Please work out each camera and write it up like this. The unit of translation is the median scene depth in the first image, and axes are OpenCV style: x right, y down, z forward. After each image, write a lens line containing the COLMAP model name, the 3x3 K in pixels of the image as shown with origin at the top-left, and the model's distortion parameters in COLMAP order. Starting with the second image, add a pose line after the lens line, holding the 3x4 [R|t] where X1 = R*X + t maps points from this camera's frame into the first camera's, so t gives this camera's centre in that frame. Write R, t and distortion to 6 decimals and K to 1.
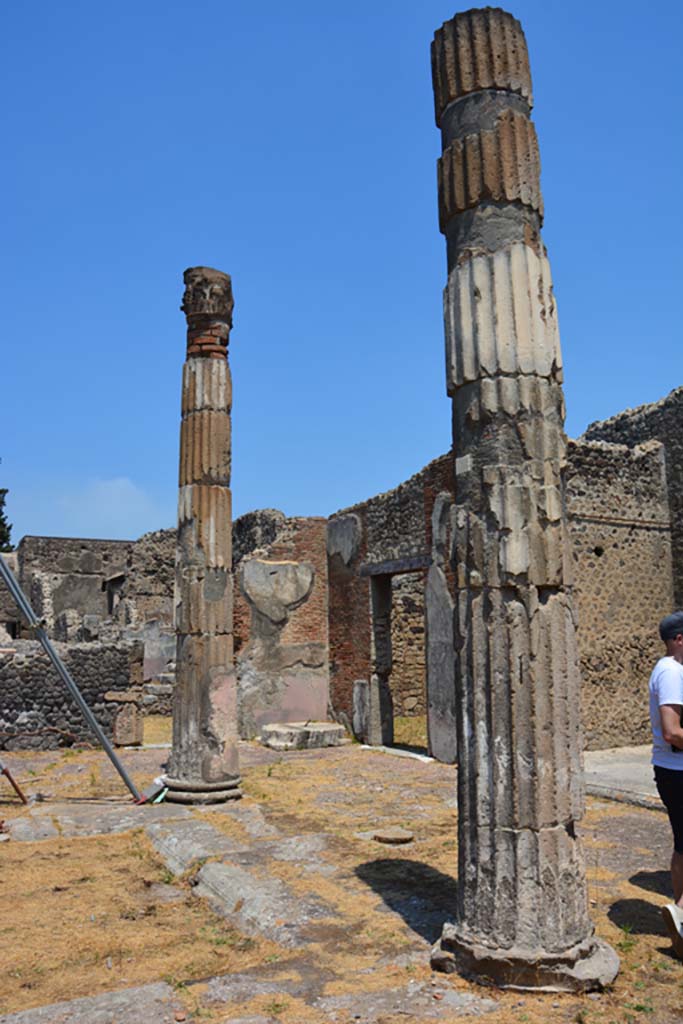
lens RADIAL K [[822.0, 0, 341.5], [0, 822.0, 512.0], [0, 0, 1]] dist [-0.168127, 0.127083]
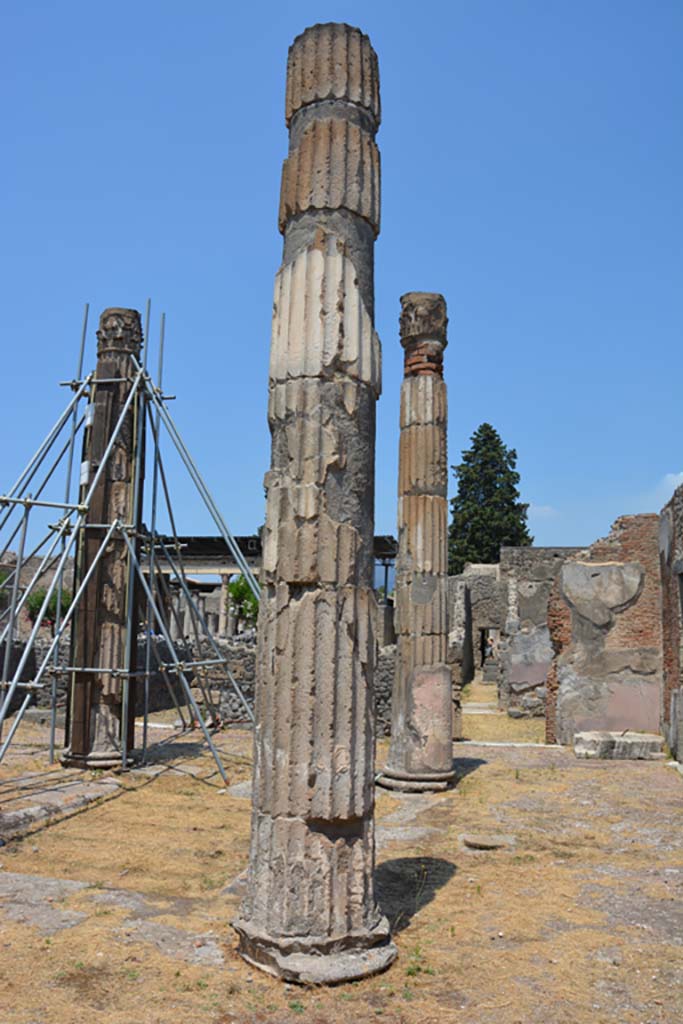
lens RADIAL K [[822.0, 0, 341.5], [0, 822.0, 512.0], [0, 0, 1]] dist [-0.168127, 0.127083]
pose [[0.757663, -0.074044, -0.648432, 0.440846], [0.067241, 0.997112, -0.035291, 0.019431], [0.649173, -0.016862, 0.760454, 0.114581]]
